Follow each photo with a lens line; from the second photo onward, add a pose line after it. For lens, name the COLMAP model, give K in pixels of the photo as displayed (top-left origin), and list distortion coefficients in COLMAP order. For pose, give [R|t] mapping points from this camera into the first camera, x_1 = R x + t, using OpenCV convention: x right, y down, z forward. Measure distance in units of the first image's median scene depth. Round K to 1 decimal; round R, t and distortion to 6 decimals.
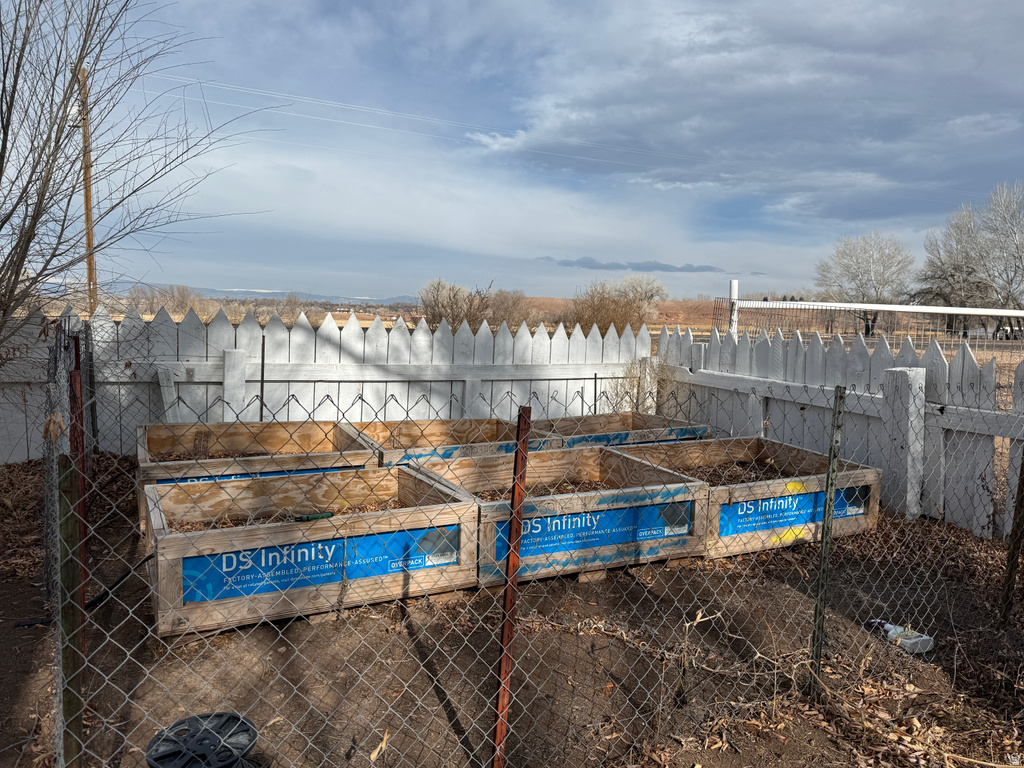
lens RADIAL K [[771.6, 0, 512.0], [0, 771.6, 384.0], [0, 0, 1]] dist [-0.000359, -0.000060]
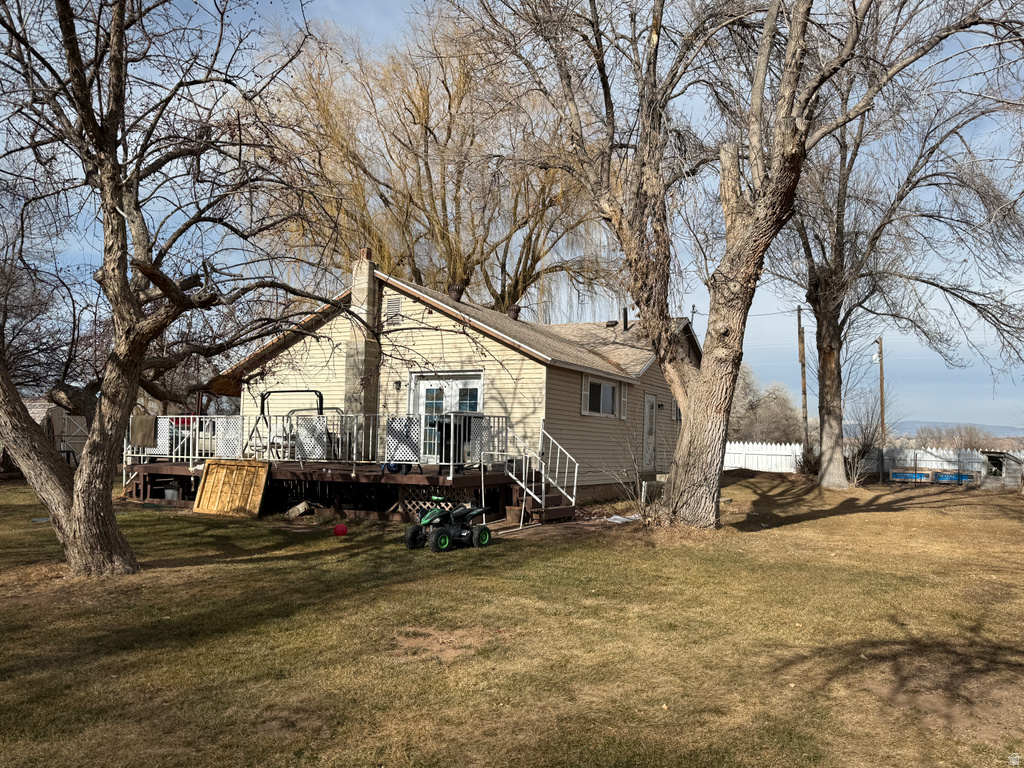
lens RADIAL K [[771.6, 0, 512.0], [0, 771.6, 384.0], [0, 0, 1]] dist [-0.000359, -0.000060]
pose [[0.580688, -0.073824, -0.810772, 2.336125], [-0.071220, 0.987456, -0.140921, 0.413034], [0.811005, 0.139574, 0.568146, -4.200606]]
